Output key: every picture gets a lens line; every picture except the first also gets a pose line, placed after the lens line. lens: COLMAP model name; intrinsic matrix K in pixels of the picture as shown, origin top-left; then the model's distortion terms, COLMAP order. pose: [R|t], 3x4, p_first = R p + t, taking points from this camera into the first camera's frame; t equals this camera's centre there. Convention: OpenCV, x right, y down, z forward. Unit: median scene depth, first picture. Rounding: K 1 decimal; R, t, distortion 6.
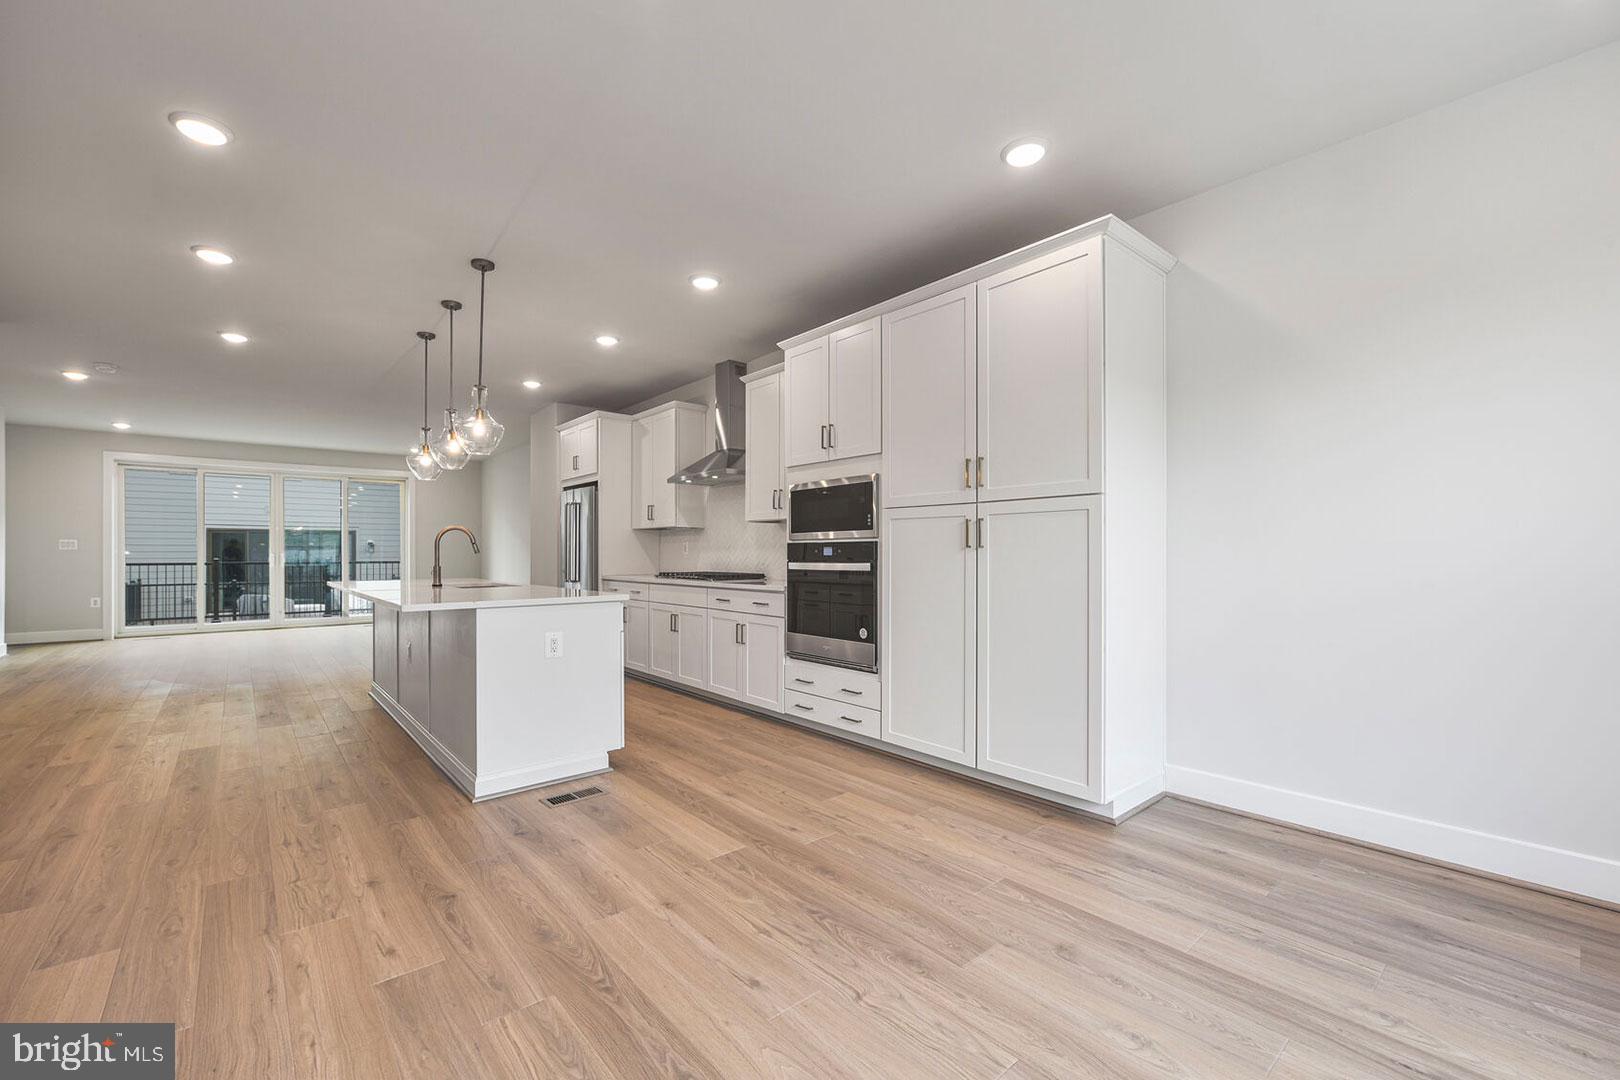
lens RADIAL K [[657.0, 0, 785.8], [0, 657.0, 555.5], [0, 0, 1]] dist [-0.008703, -0.000241]
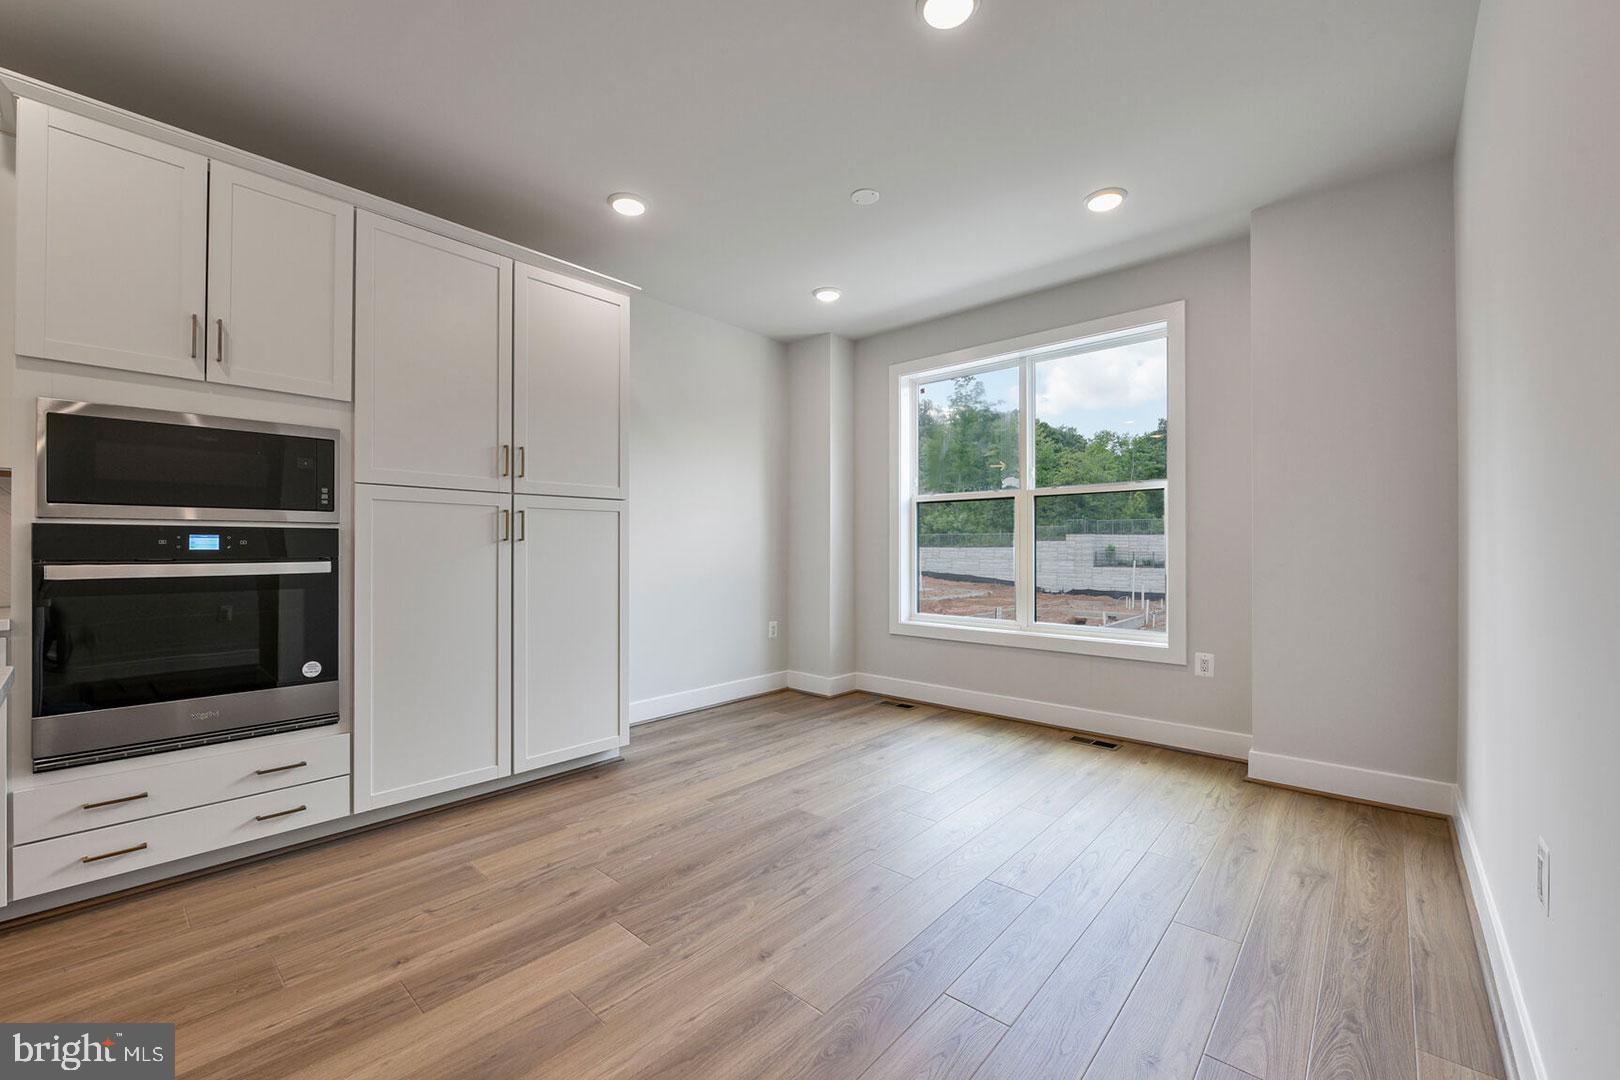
lens RADIAL K [[647.8, 0, 806.0], [0, 647.8, 544.6], [0, 0, 1]] dist [-0.009009, -0.000436]
pose [[-0.142018, 0.003165, 0.989859, -0.618277], [-0.000049, 0.999995, -0.003205, -0.003432], [-0.989864, -0.000504, -0.142017, 0.638708]]
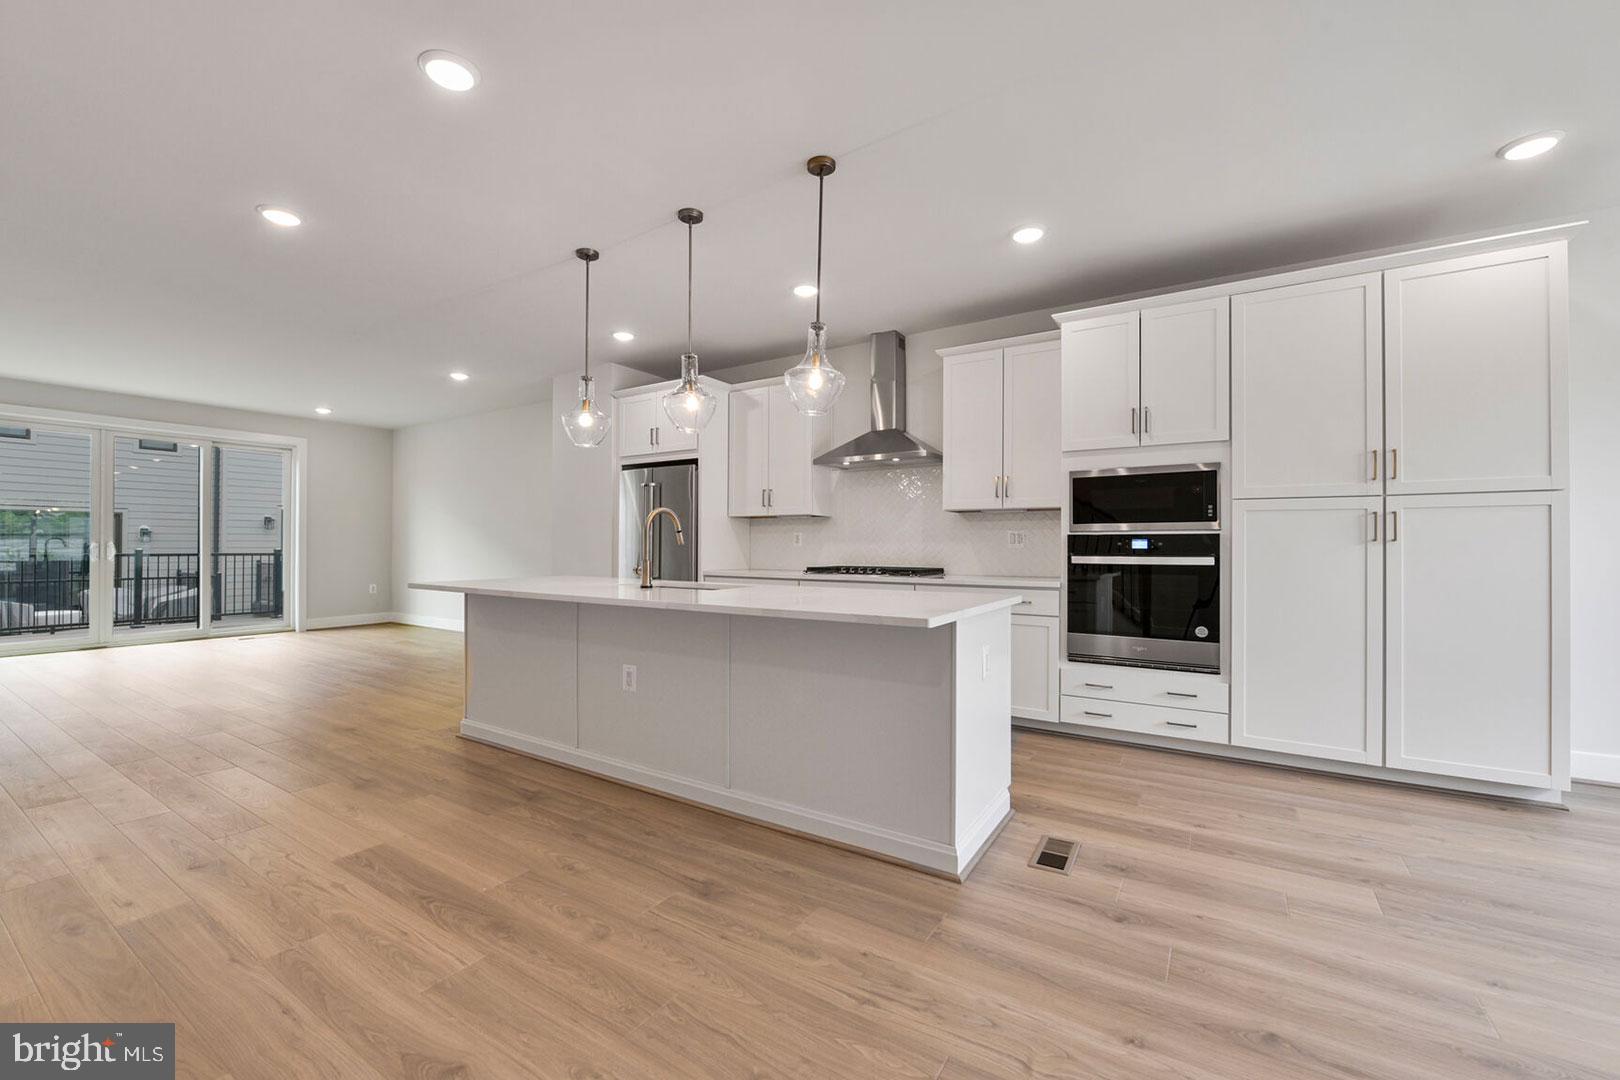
lens RADIAL K [[647.8, 0, 806.0], [0, 647.8, 544.6], [0, 0, 1]] dist [-0.009009, -0.000436]
pose [[0.955432, 0.004378, 0.295178, -0.732801], [-0.003029, 0.999983, -0.005027, 0.000245], [-0.295195, 0.003909, 0.955429, 0.301561]]
